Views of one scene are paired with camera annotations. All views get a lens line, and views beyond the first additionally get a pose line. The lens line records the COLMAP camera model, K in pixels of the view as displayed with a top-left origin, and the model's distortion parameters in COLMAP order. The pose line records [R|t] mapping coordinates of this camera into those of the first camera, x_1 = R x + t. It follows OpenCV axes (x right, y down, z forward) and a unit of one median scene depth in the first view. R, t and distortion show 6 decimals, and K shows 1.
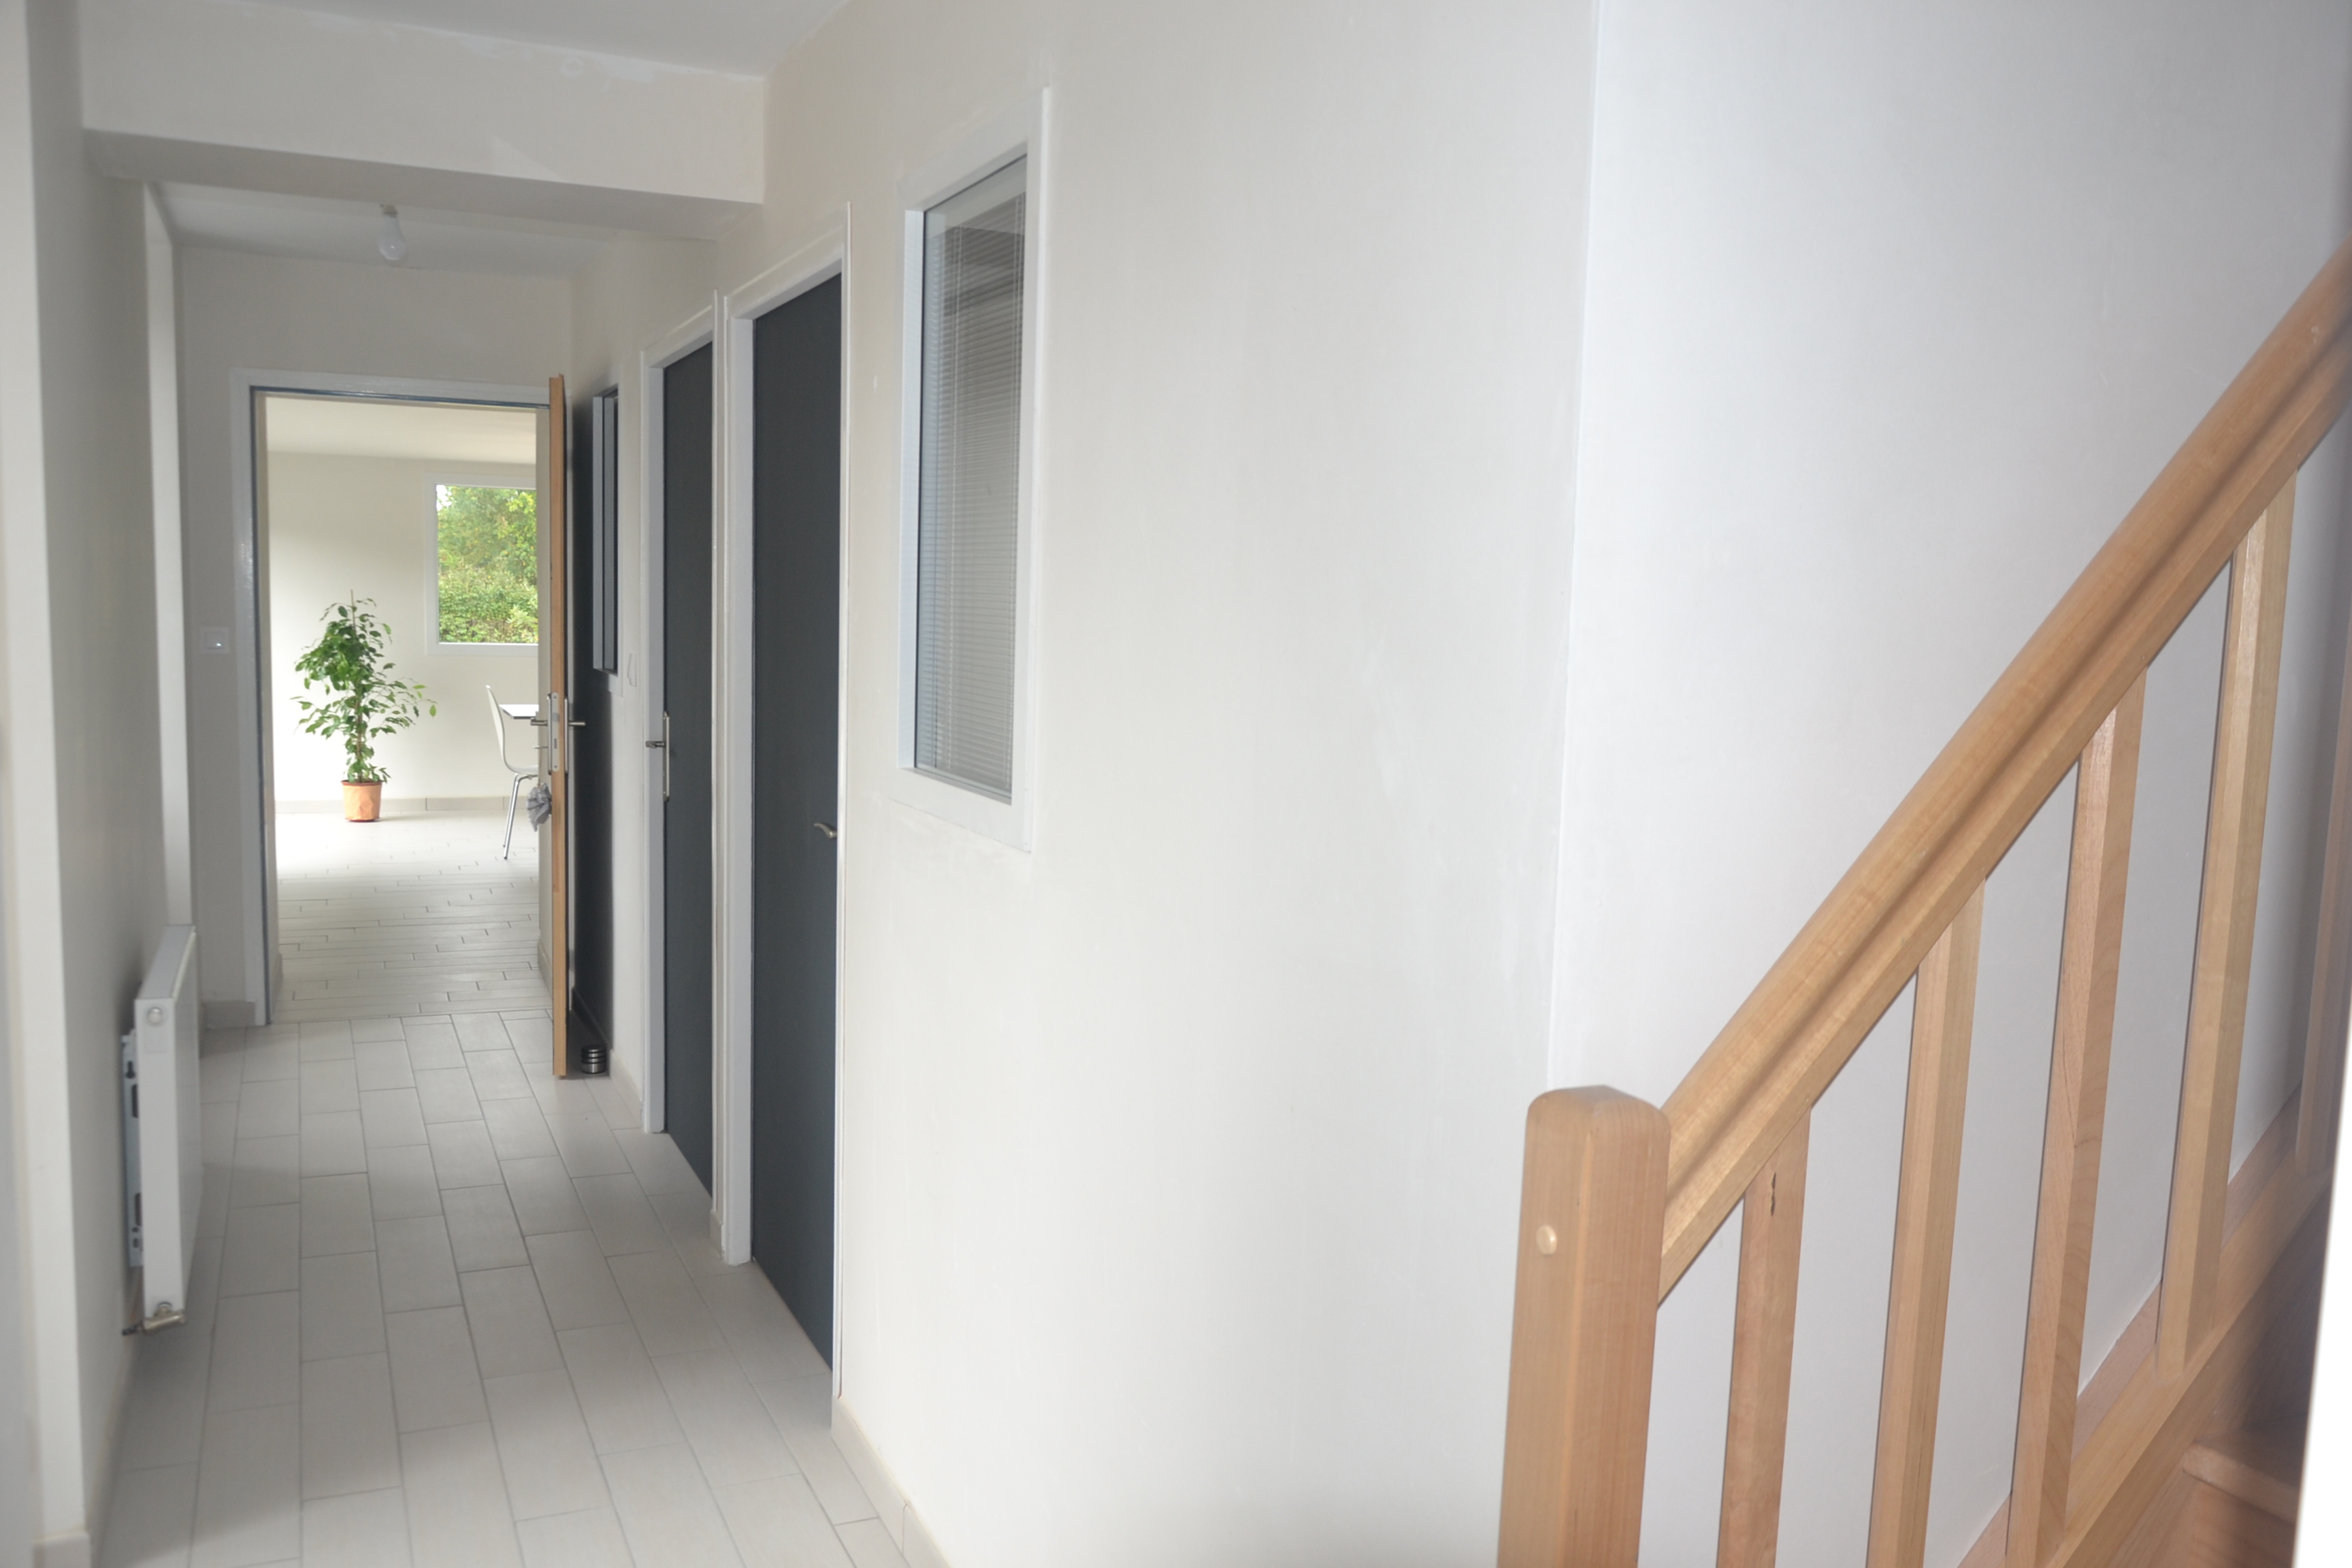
lens RADIAL K [[1874.1, 0, 1165.5], [0, 1874.1, 778.4], [0, 0, 1]] dist [-0.014957, -0.004250]
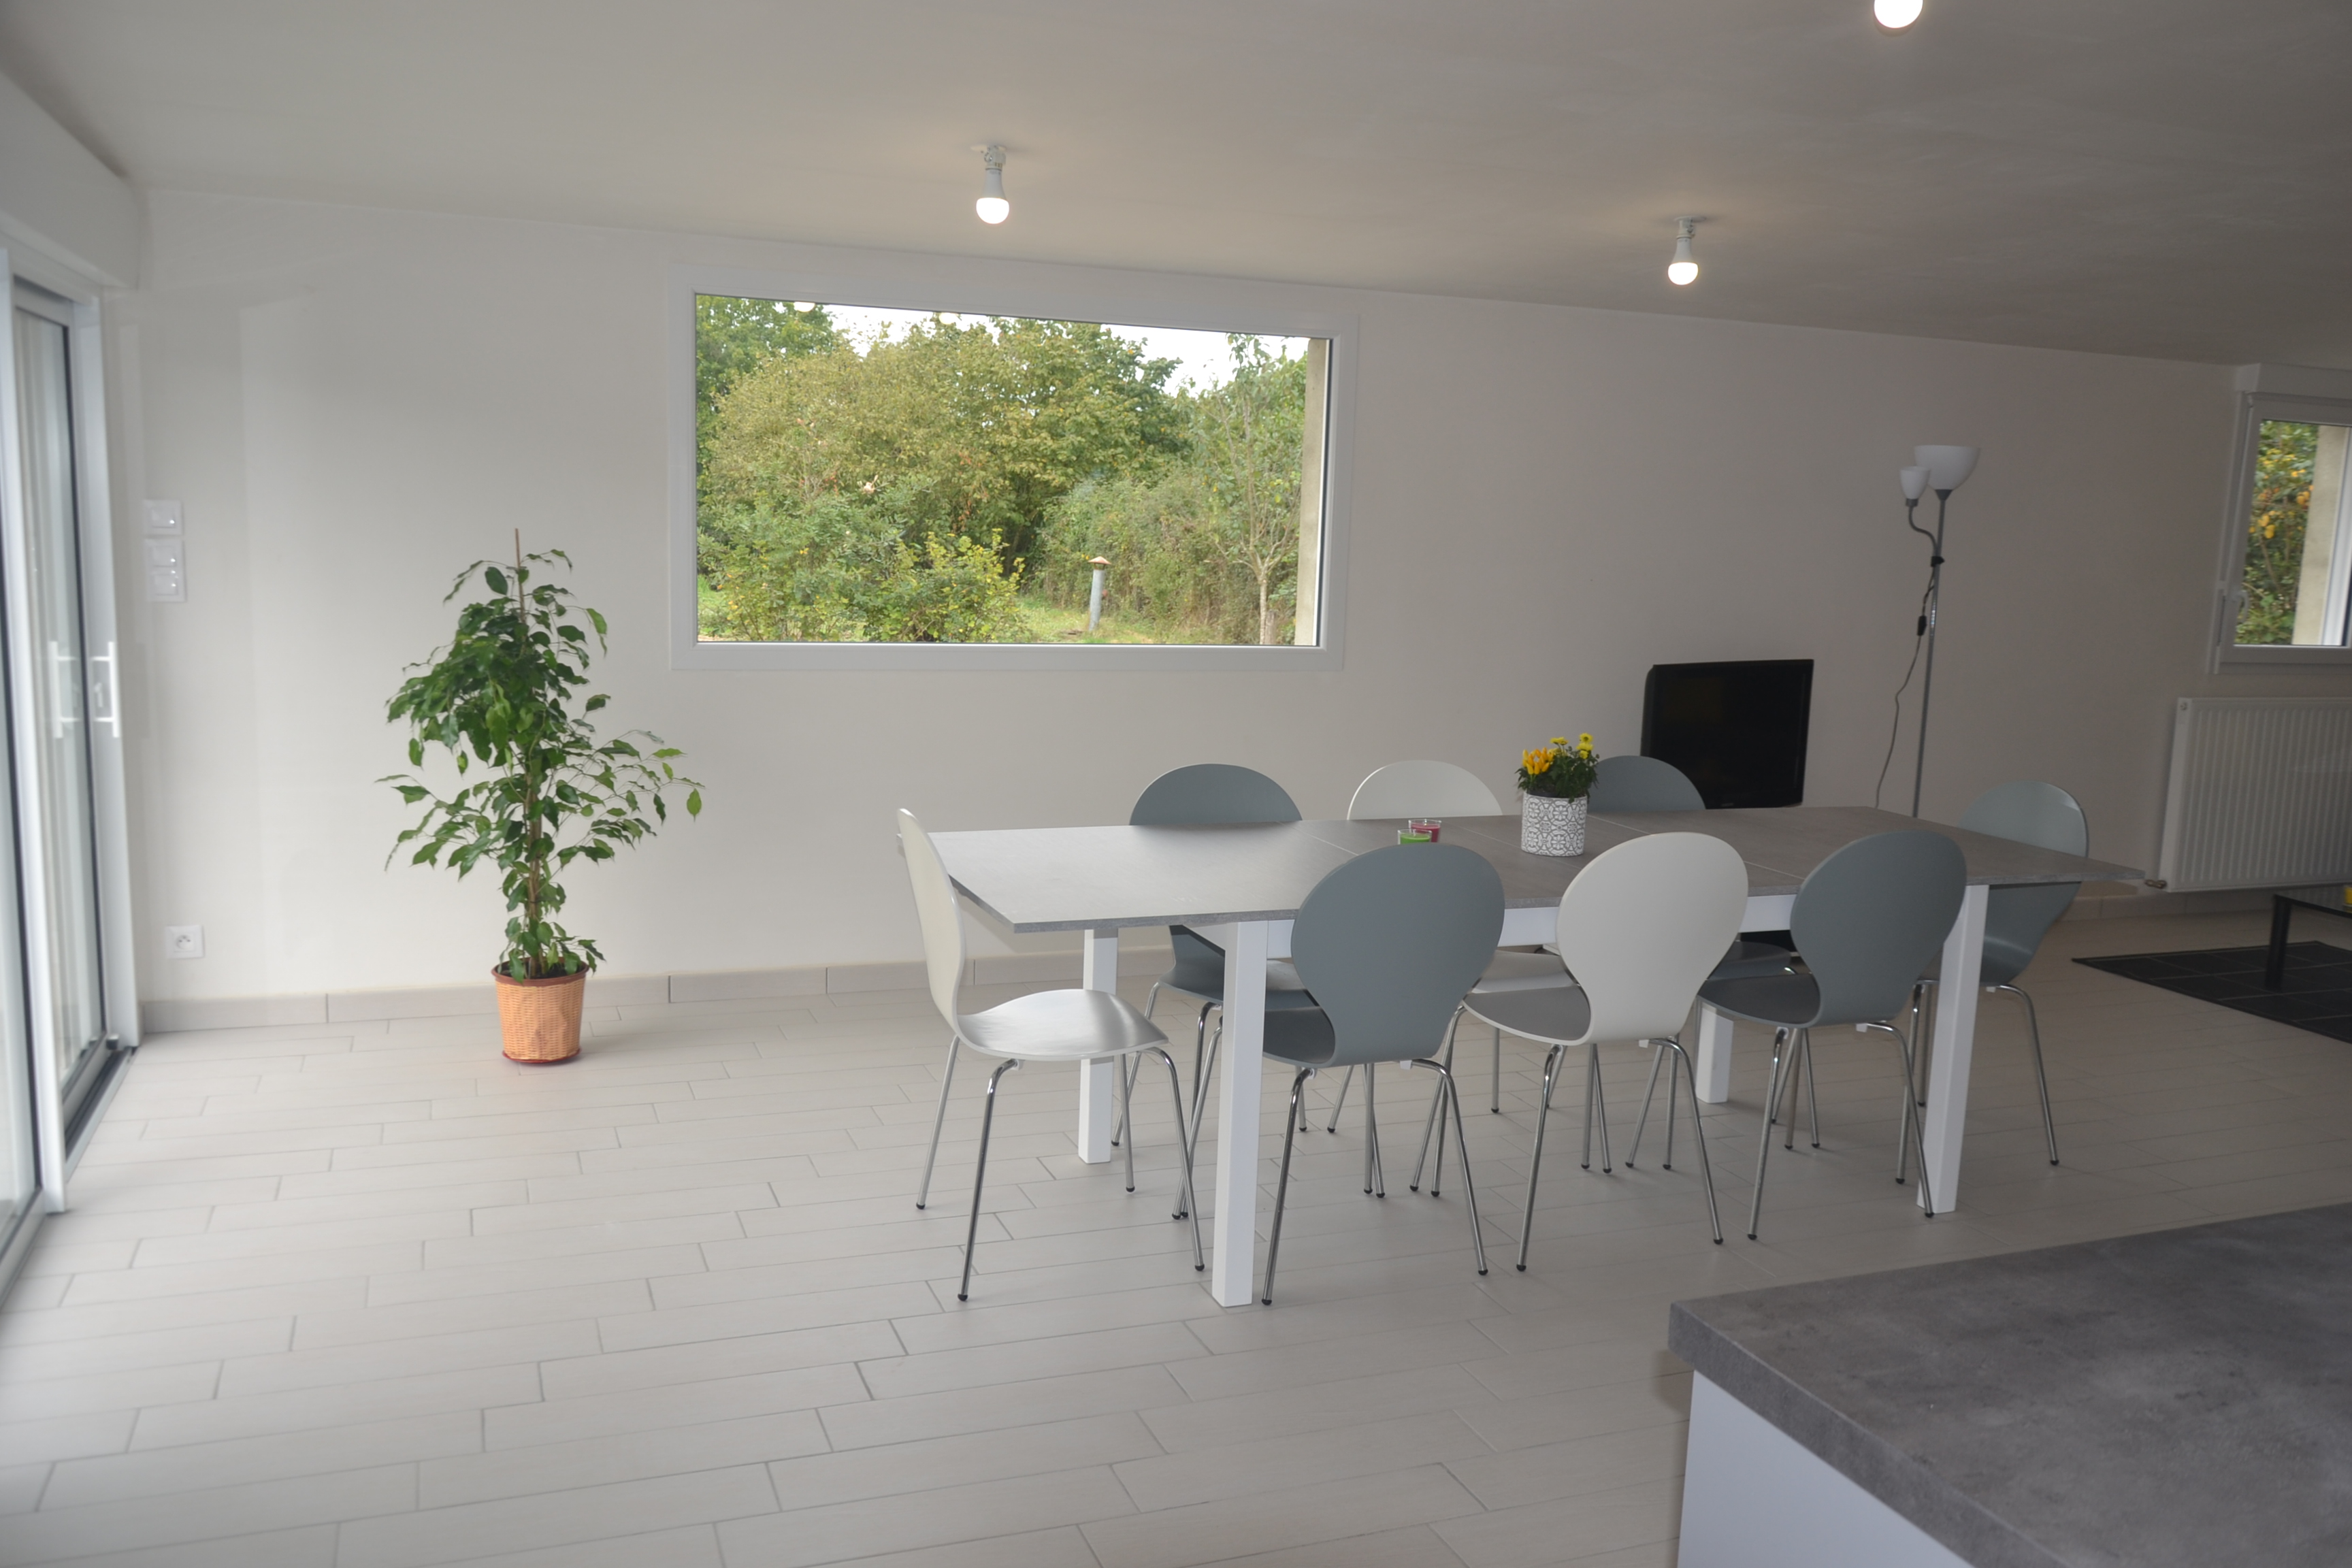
lens RADIAL K [[1874.1, 0, 1186.2], [0, 1874.1, 791.5], [0, 0, 1]] dist [-0.014957, -0.004250]
pose [[0.998969, 0.016700, -0.042204, -0.261648], [-0.014665, 0.998736, 0.048070, -0.063554], [0.042954, -0.047401, 0.997952, 0.572383]]
